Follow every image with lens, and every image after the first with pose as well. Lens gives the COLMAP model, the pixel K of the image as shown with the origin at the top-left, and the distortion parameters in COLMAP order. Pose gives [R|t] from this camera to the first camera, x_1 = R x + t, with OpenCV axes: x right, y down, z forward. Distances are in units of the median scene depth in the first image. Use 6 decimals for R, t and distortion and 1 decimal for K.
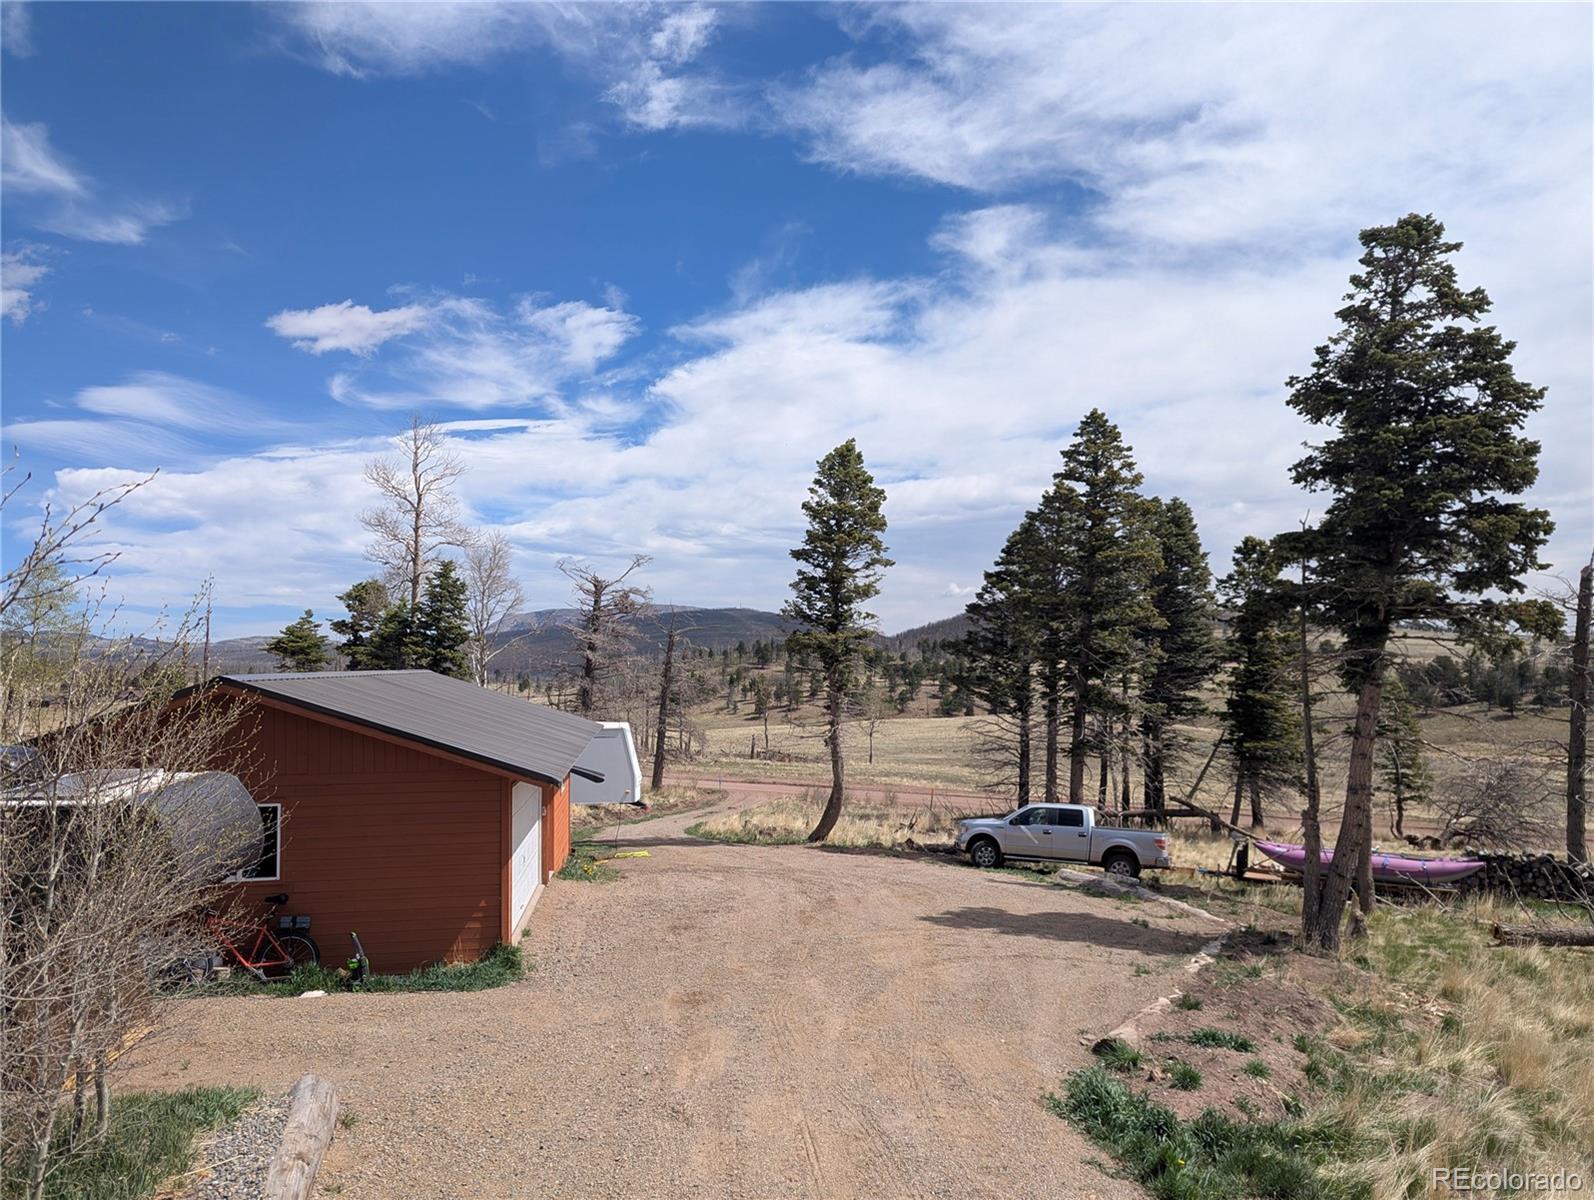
lens RADIAL K [[1110.4, 0, 791.7], [0, 1110.4, 595.8], [0, 0, 1]] dist [0.010811, -0.008732]
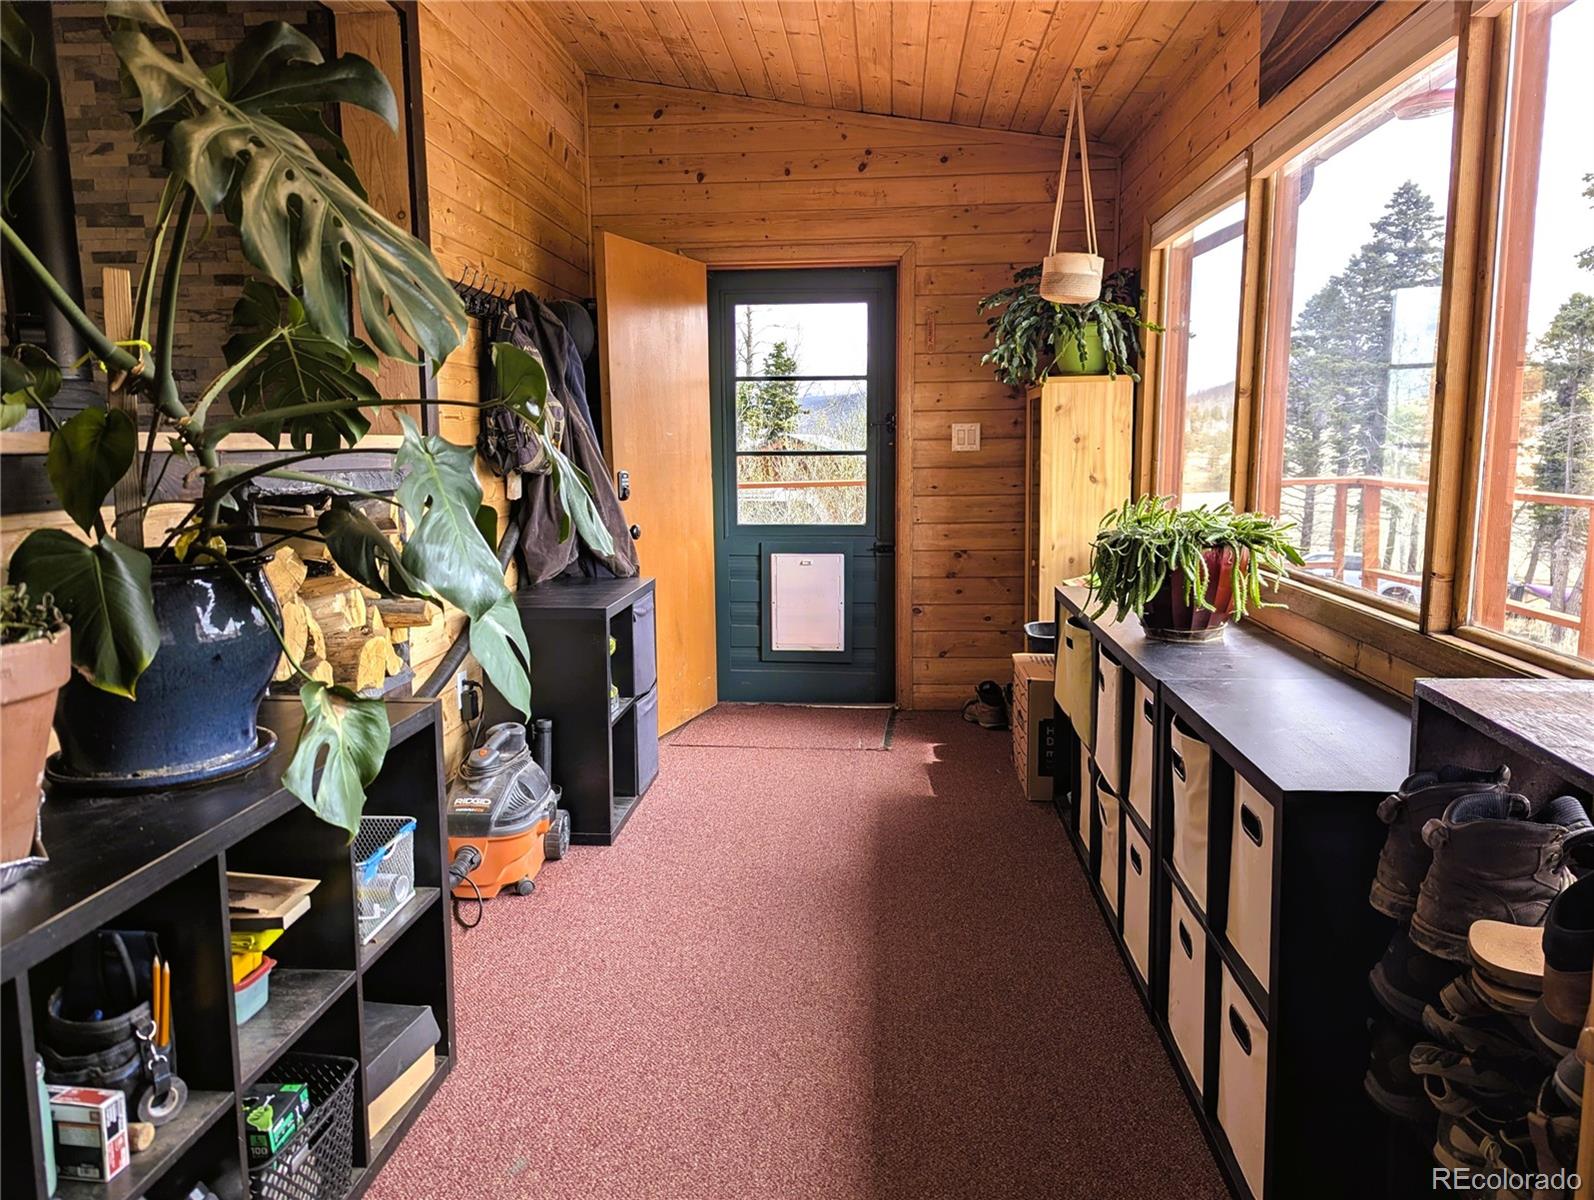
lens RADIAL K [[1110.4, 0, 799.0], [0, 1110.4, 599.7], [0, 0, 1]] dist [0.010811, -0.008732]
pose [[0.975504, 0.024694, -0.218592, -0.037908], [0.021018, 0.978671, 0.204354, -0.006267], [0.218976, -0.203943, 0.954179, -0.160776]]
